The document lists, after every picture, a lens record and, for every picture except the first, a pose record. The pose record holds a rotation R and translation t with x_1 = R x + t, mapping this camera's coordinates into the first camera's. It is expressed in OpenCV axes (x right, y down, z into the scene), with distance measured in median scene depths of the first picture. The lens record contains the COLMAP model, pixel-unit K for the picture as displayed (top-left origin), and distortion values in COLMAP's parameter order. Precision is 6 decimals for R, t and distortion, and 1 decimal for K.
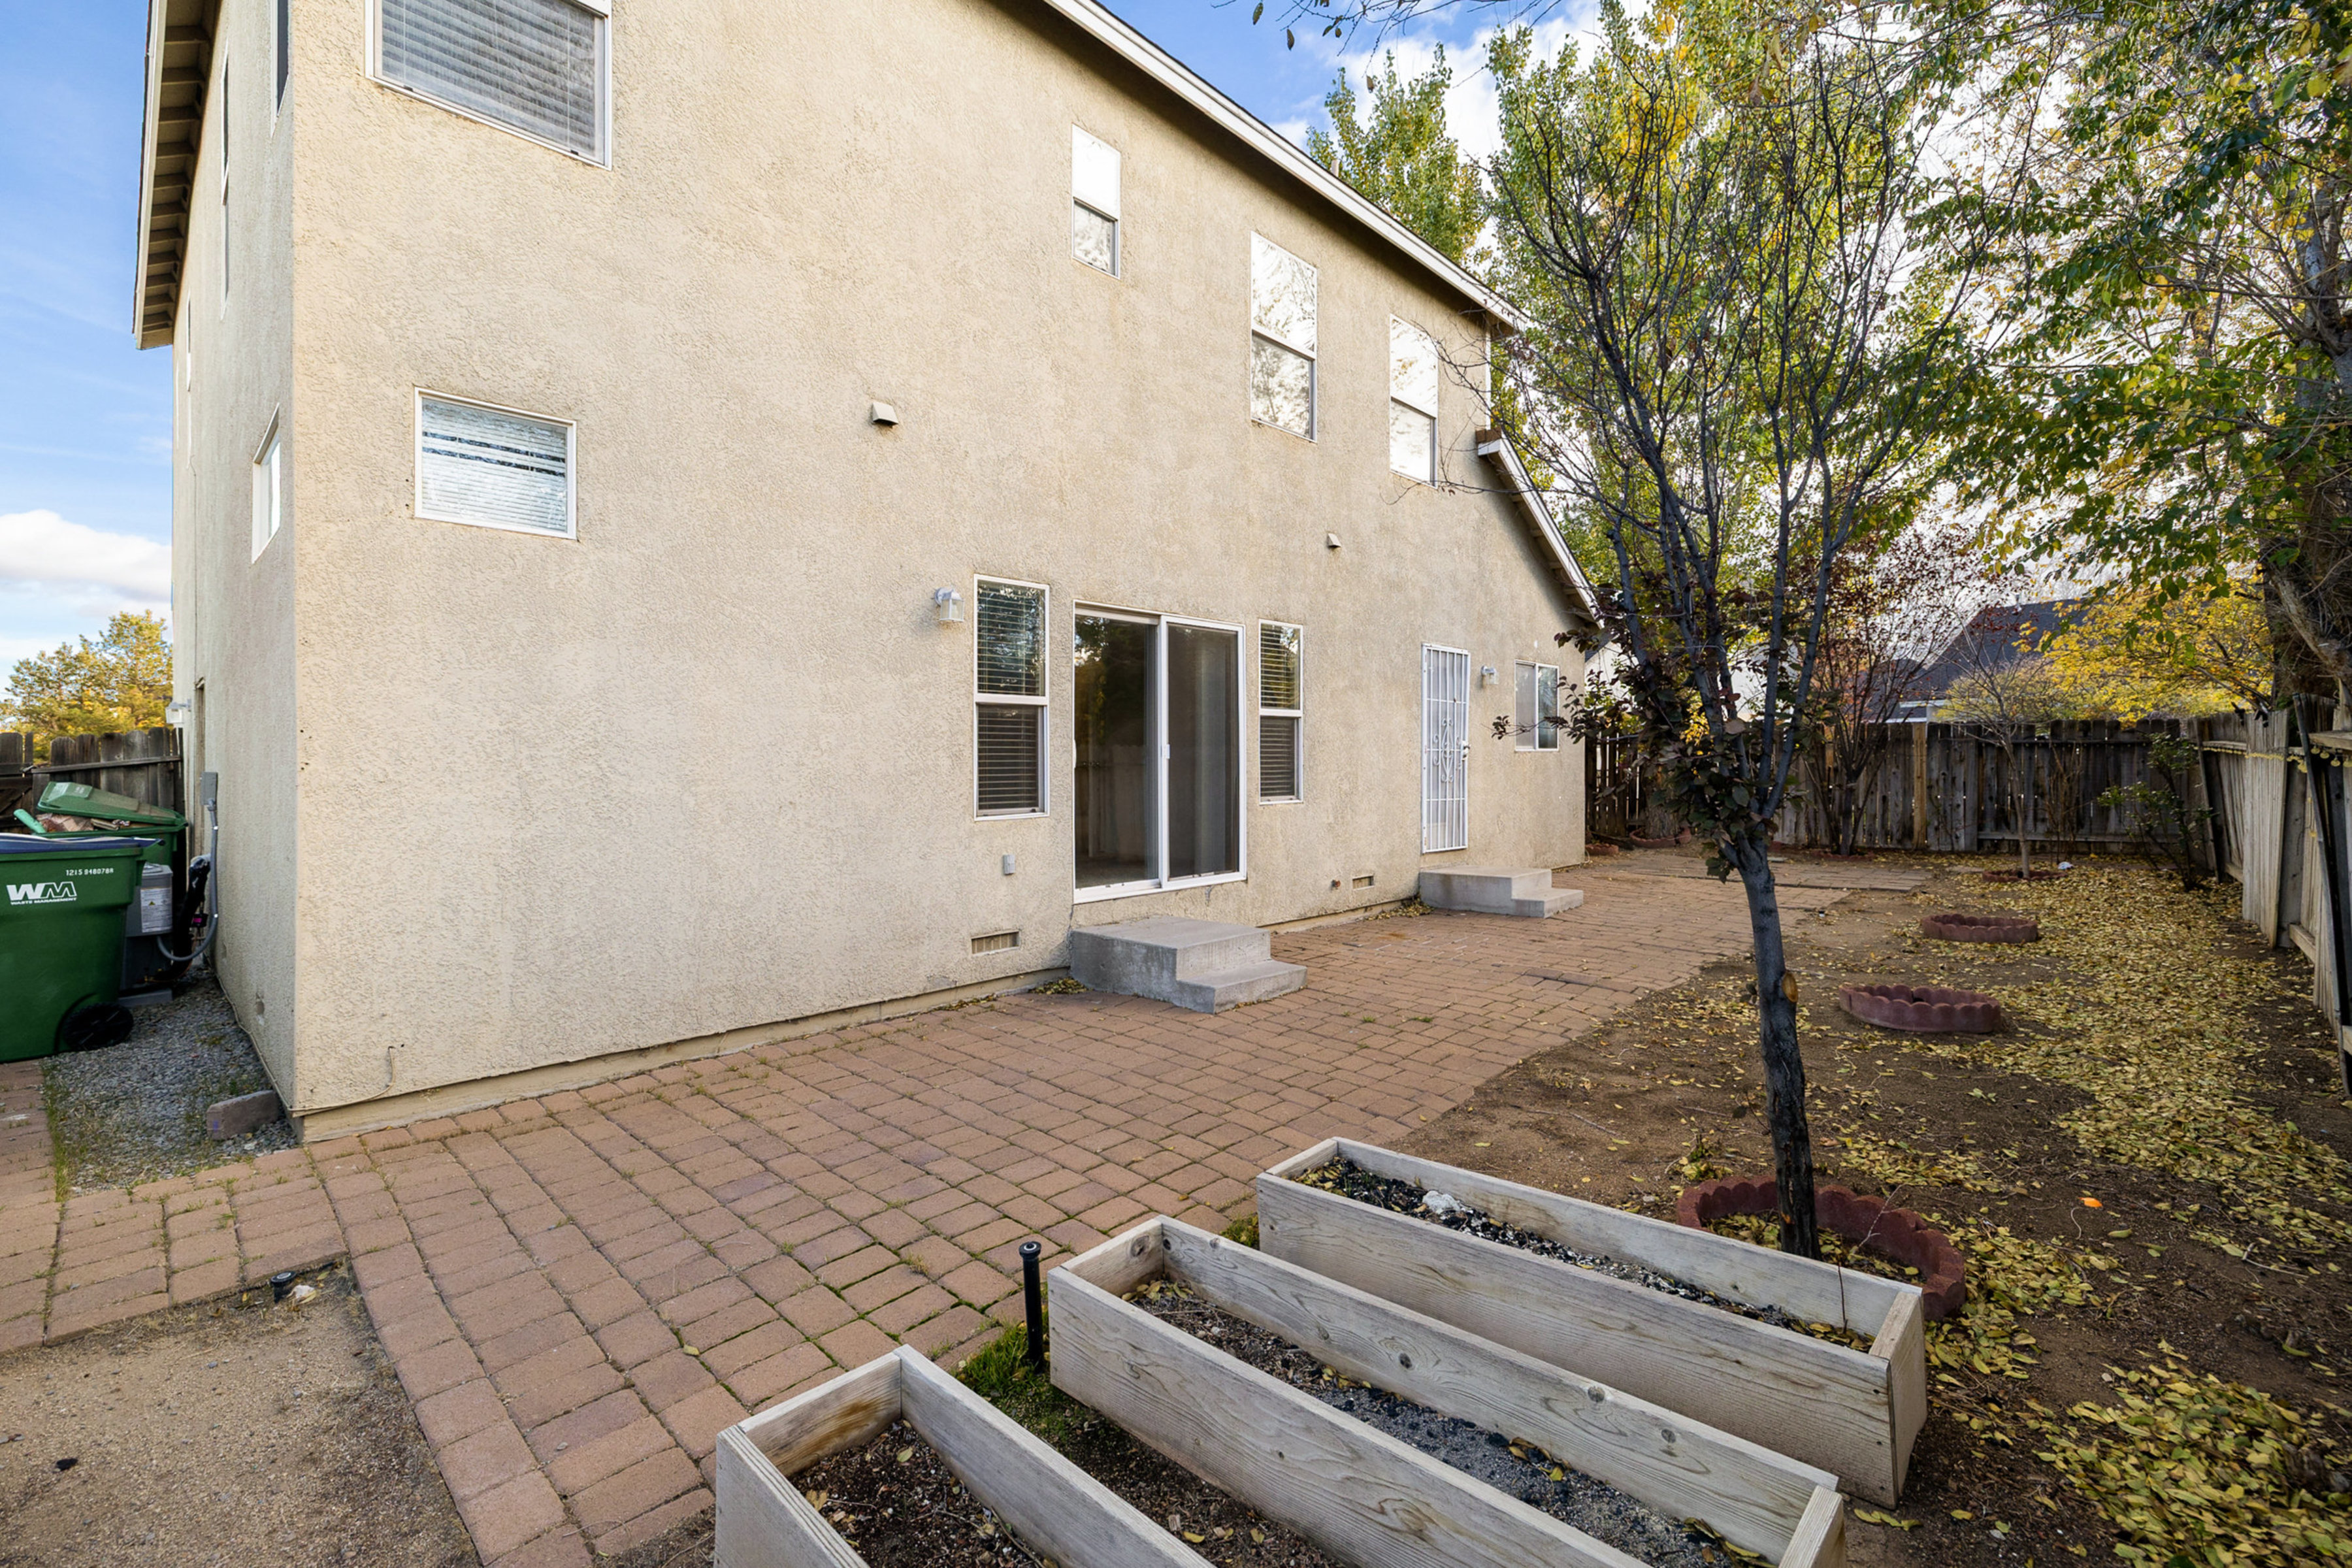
lens RADIAL K [[1005.2, 0, 1183.8], [0, 1005.2, 776.7], [0, 0, 1]] dist [0.016055, -0.003231]
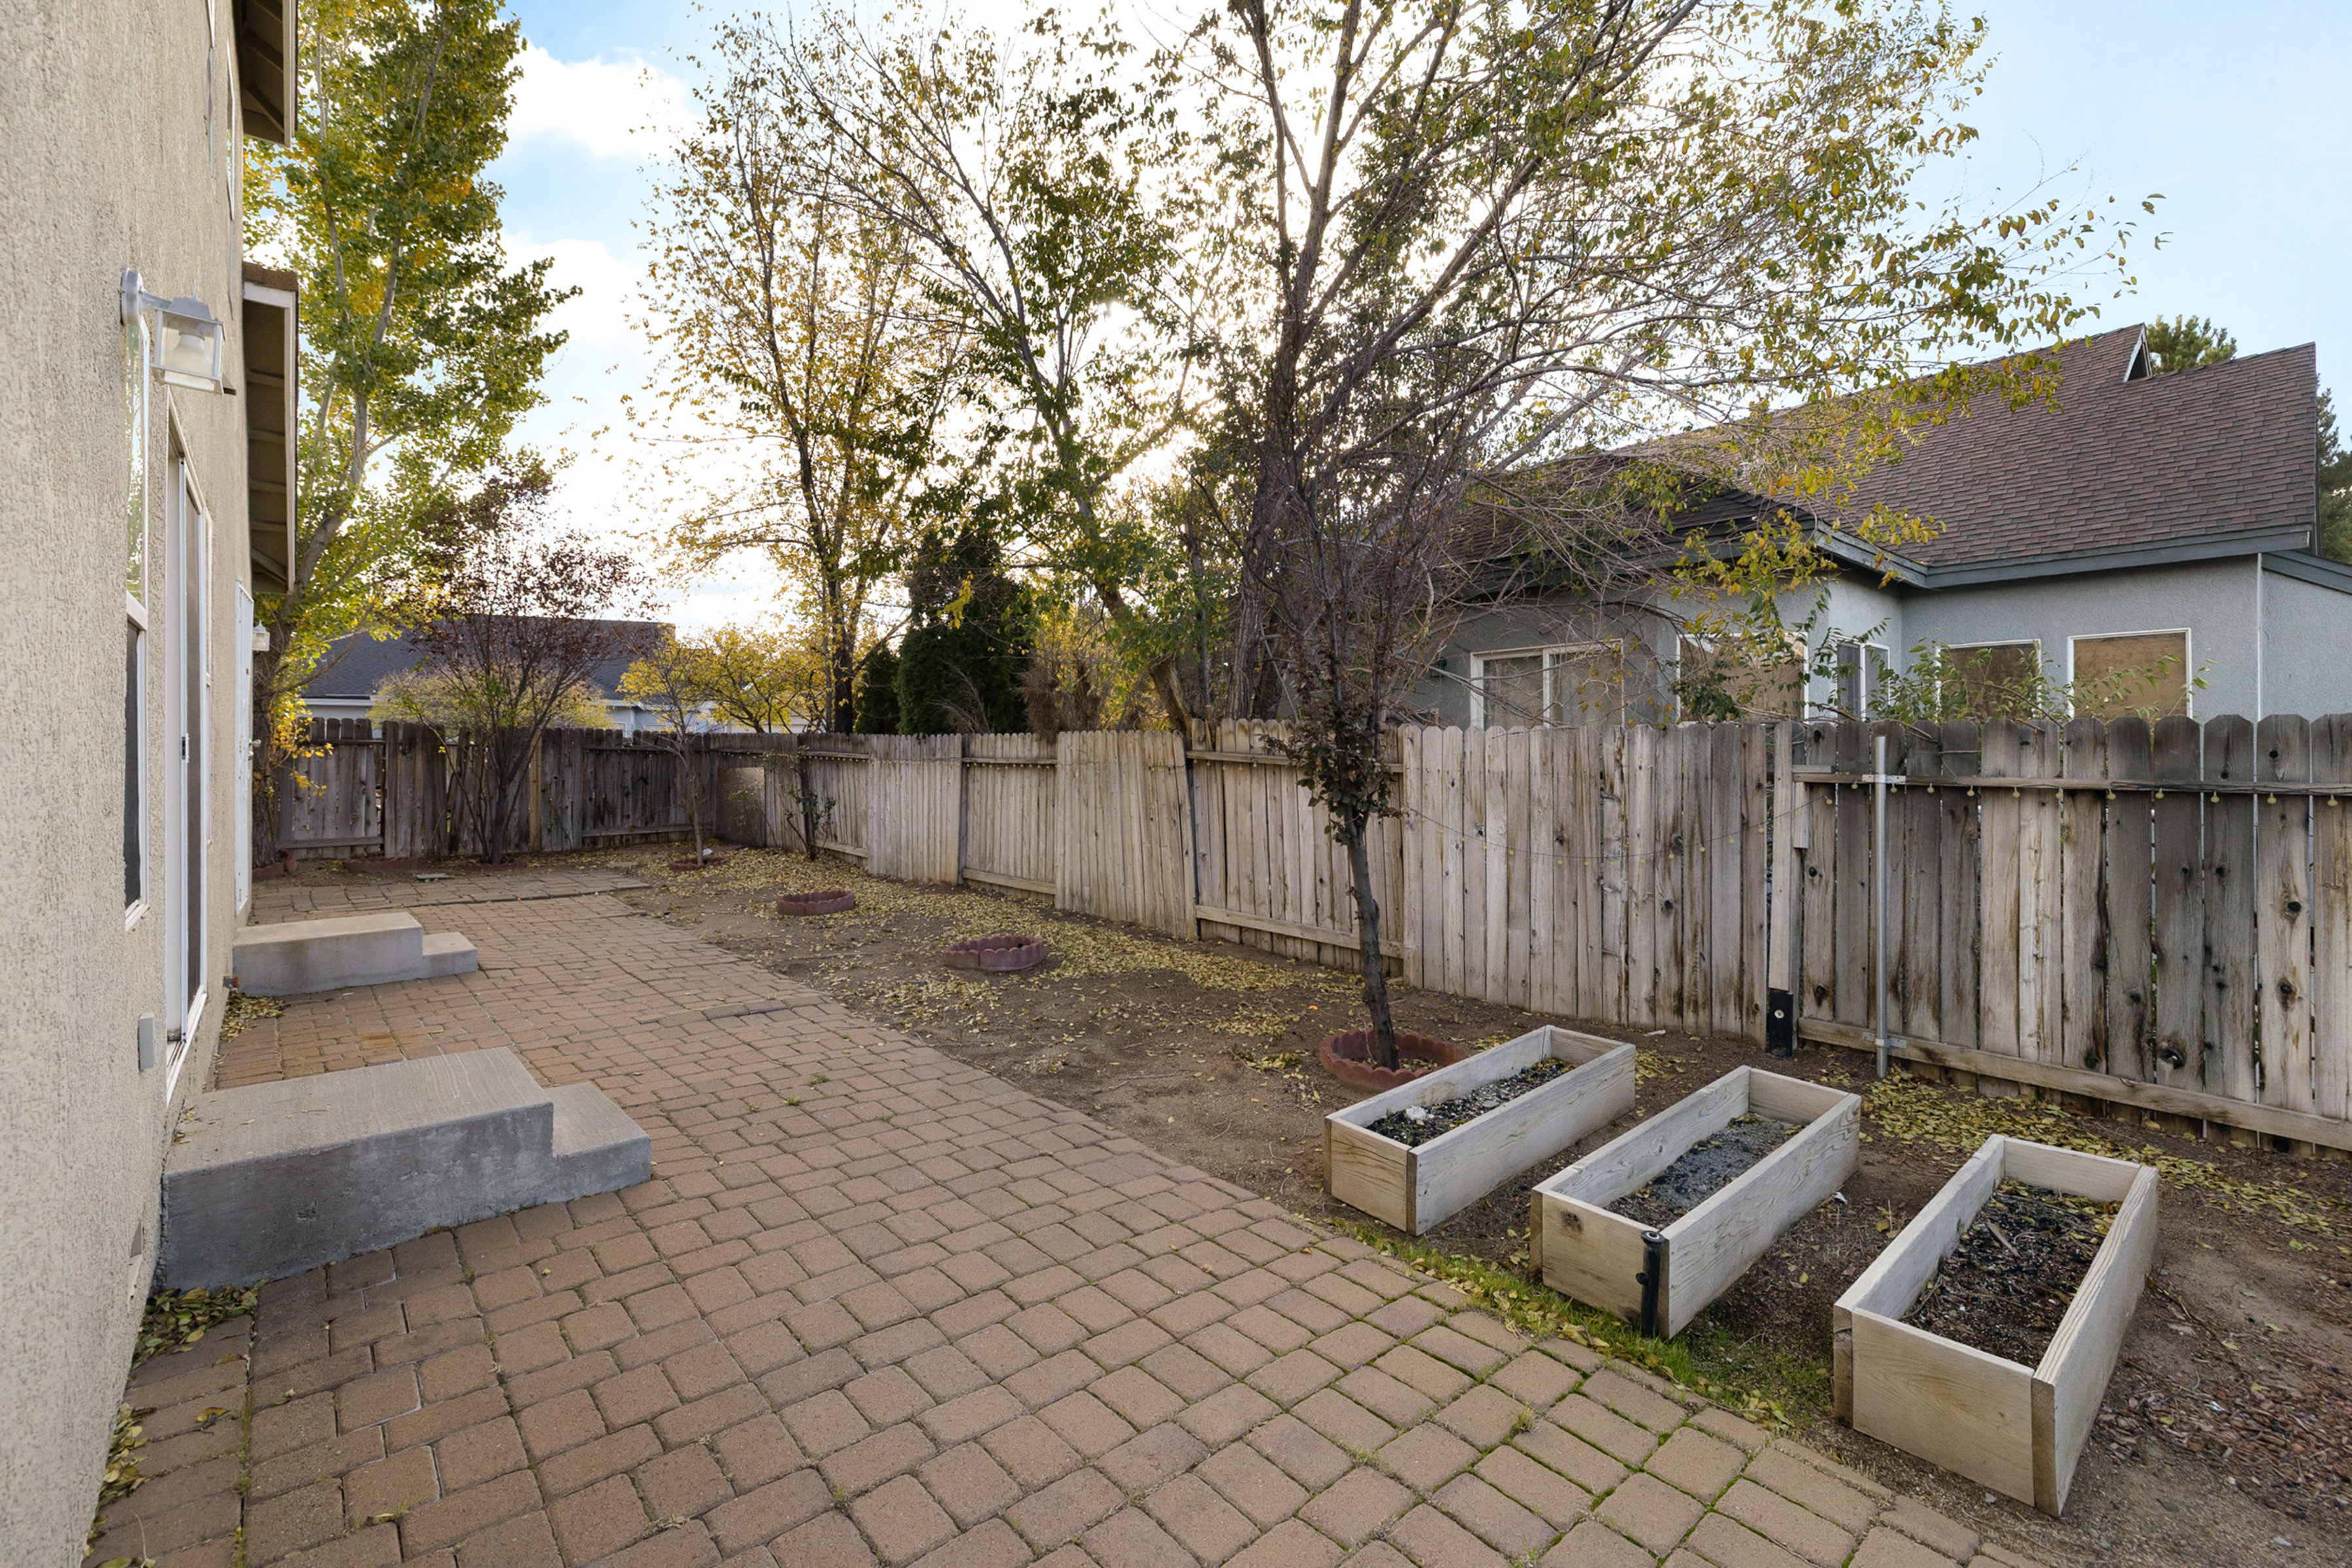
lens RADIAL K [[1005.2, 0, 1184.4], [0, 1005.2, 768.6], [0, 0, 1]] dist [0.016055, -0.003231]
pose [[0.088372, 0.001083, 0.996087, -0.672889], [0.009393, 0.999954, -0.001920, -0.012399], [-0.996043, 0.009526, 0.088357, 0.750395]]
